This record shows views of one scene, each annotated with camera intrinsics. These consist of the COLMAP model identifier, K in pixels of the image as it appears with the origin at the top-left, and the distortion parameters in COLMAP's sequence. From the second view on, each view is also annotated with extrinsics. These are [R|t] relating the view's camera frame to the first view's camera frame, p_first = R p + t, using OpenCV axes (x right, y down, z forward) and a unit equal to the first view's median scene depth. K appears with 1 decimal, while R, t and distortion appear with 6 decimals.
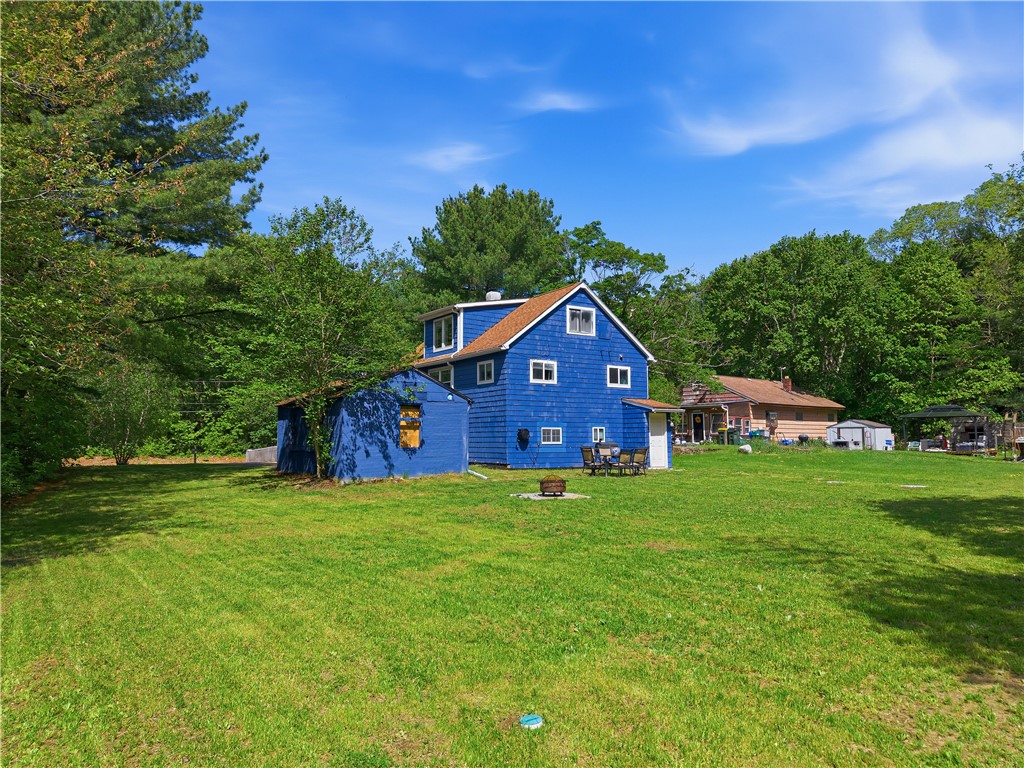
lens RADIAL K [[707.7, 0, 511.8], [0, 707.7, 383.9], [0, 0, 1]] dist [0.025214, -0.012093]
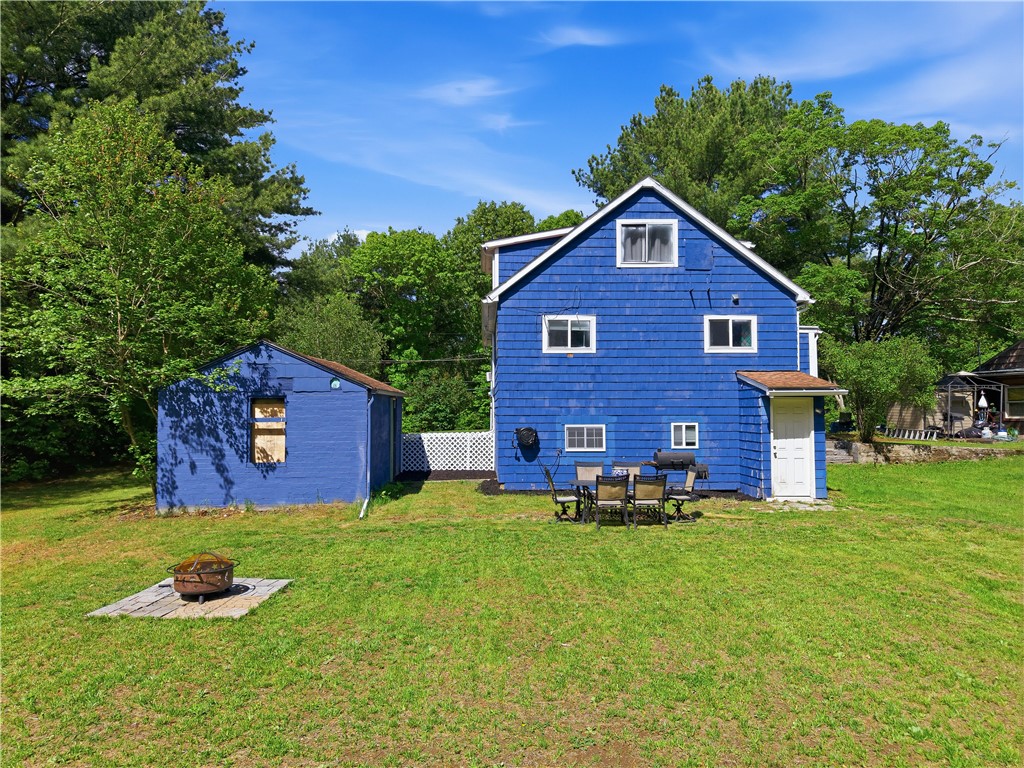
lens RADIAL K [[707.7, 0, 518.8], [0, 707.7, 403.8], [0, 0, 1]] dist [0.025214, -0.012093]
pose [[0.844554, -0.009866, -0.535379, 0.324200], [0.043818, 0.997750, 0.050736, 0.009697], [0.533674, -0.066309, 0.843087, 0.437347]]
